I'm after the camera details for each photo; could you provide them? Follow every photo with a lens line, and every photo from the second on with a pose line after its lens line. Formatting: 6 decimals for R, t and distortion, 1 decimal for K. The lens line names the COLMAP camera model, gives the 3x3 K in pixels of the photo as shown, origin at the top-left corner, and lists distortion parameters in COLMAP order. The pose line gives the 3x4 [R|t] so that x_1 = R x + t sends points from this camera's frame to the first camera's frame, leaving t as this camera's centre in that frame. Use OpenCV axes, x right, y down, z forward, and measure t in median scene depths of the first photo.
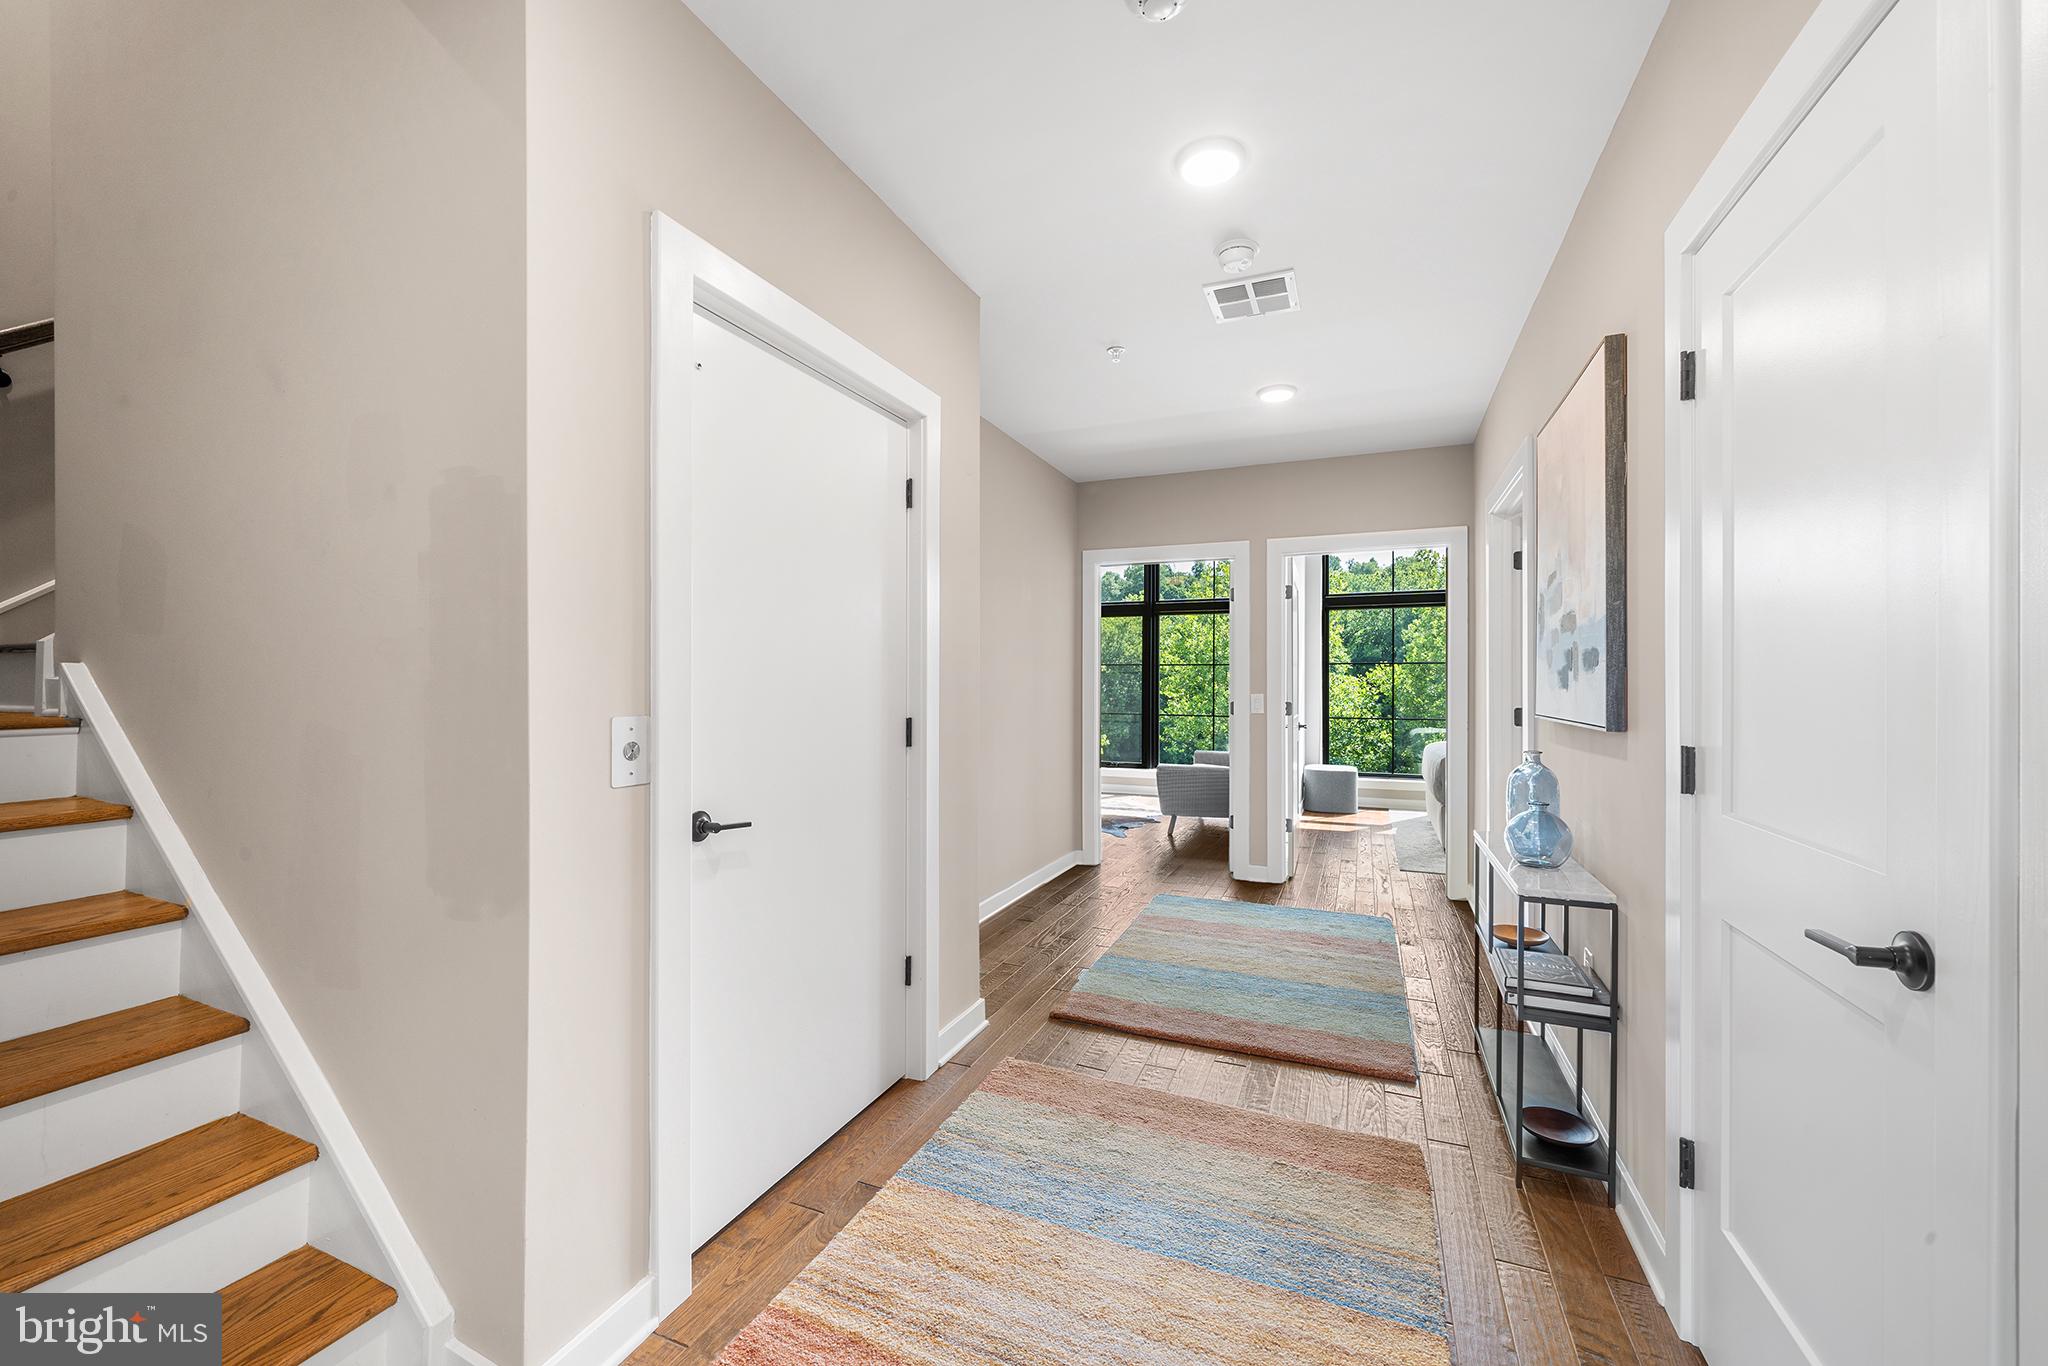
lens RADIAL K [[799.4, 0, 1020.7], [0, 799.4, 675.2], [0, 0, 1]] dist [-0.003821, 0.000464]
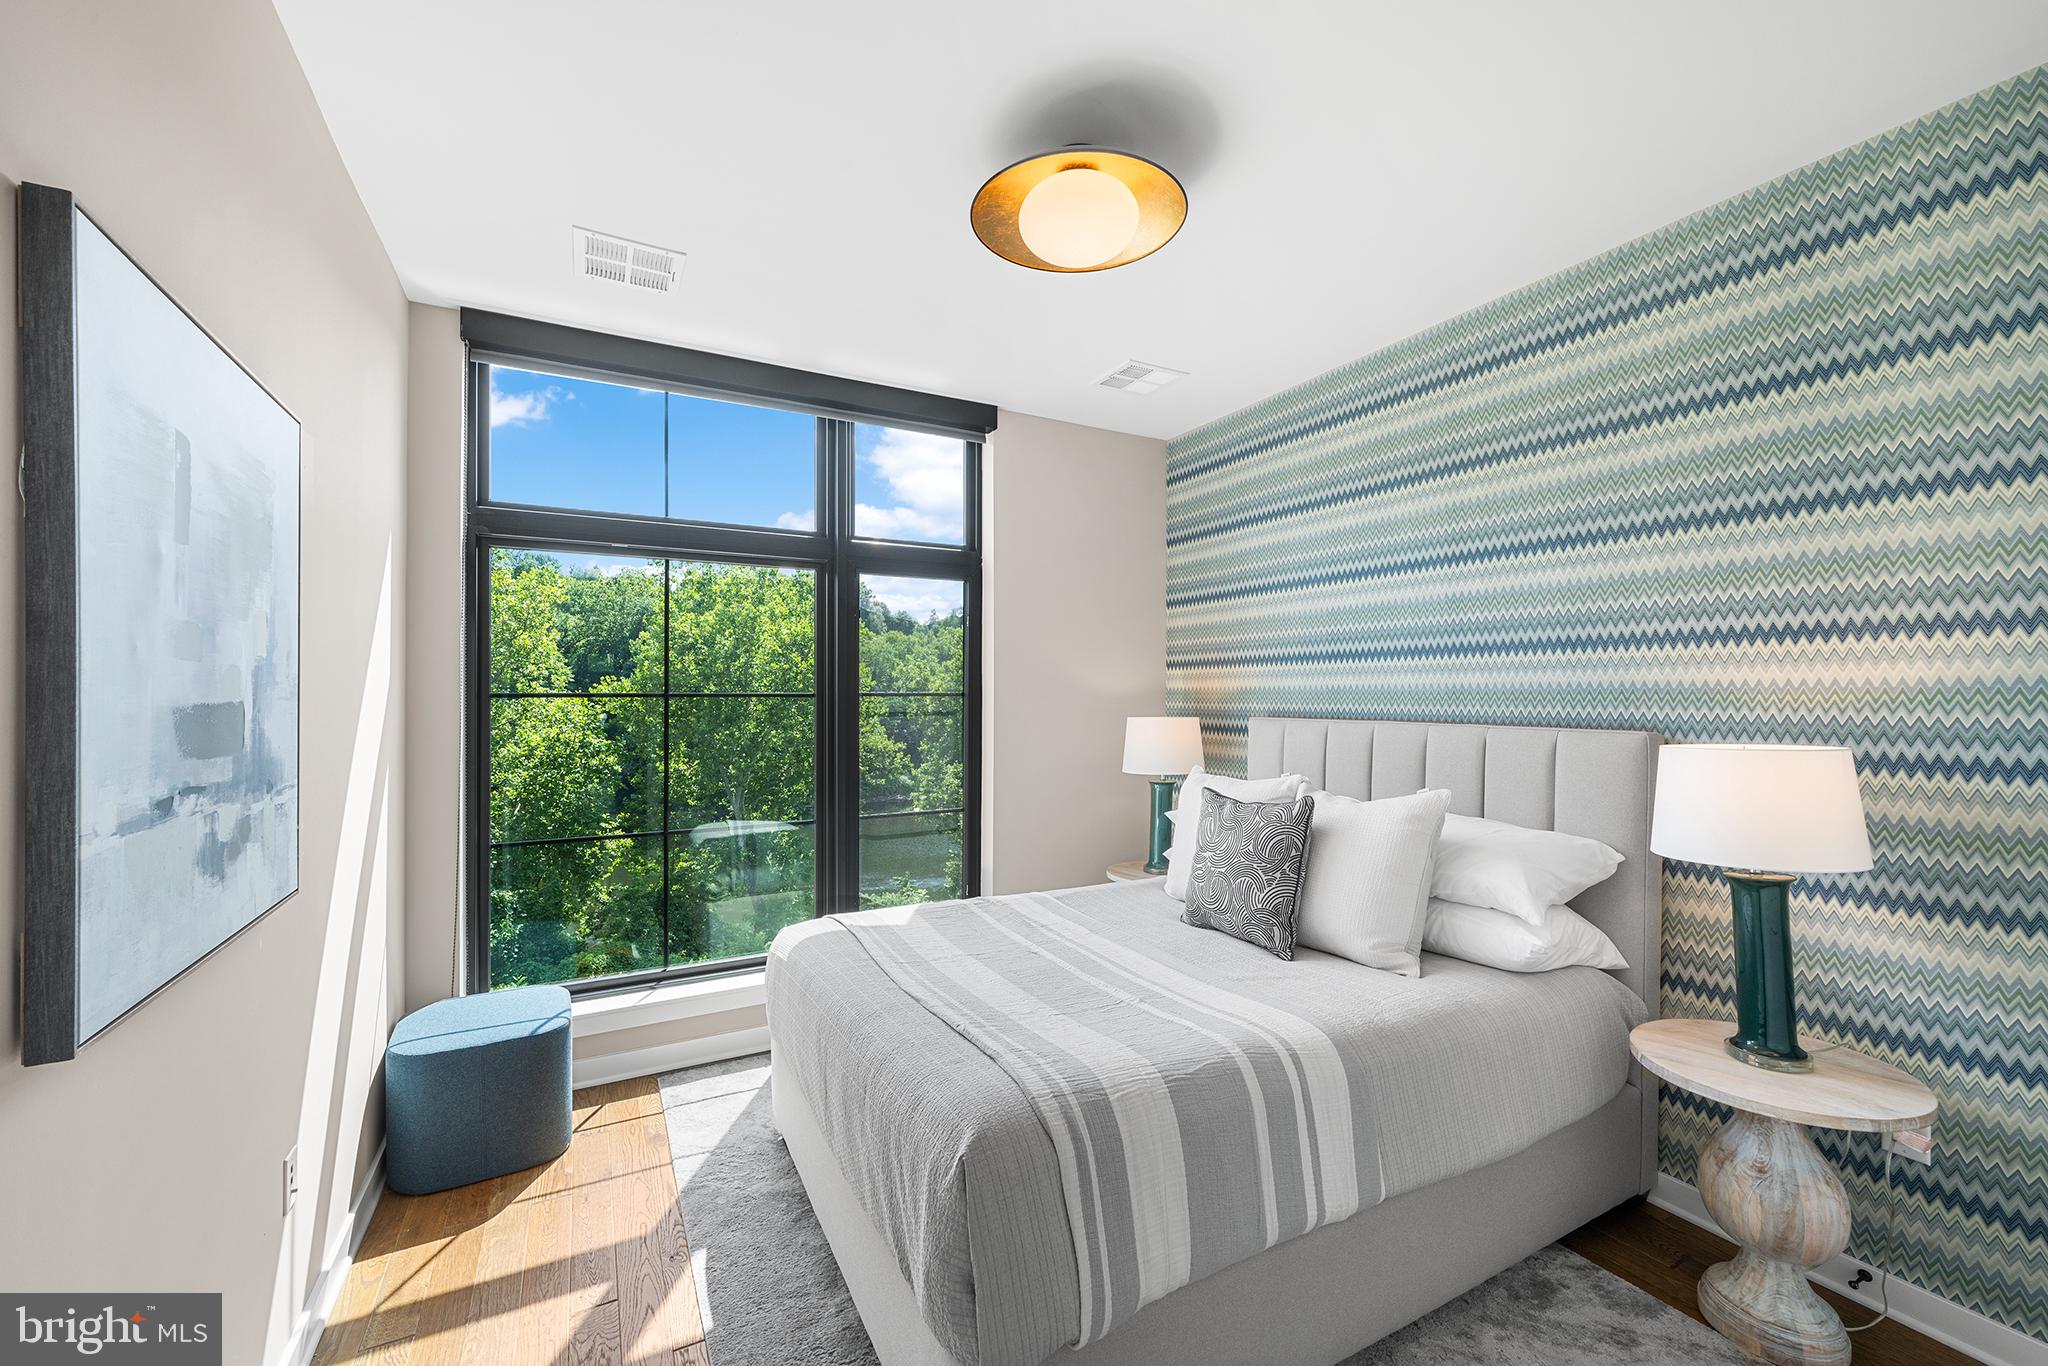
lens RADIAL K [[799.4, 0, 1035.3], [0, 799.4, 682.5], [0, 0, 1]] dist [-0.003821, 0.000464]
pose [[0.607032, -0.002767, 0.794673, 0.050043], [0.008619, 0.999958, -0.003103, -0.002898], [-0.794631, 0.008733, 0.607030, 0.118364]]
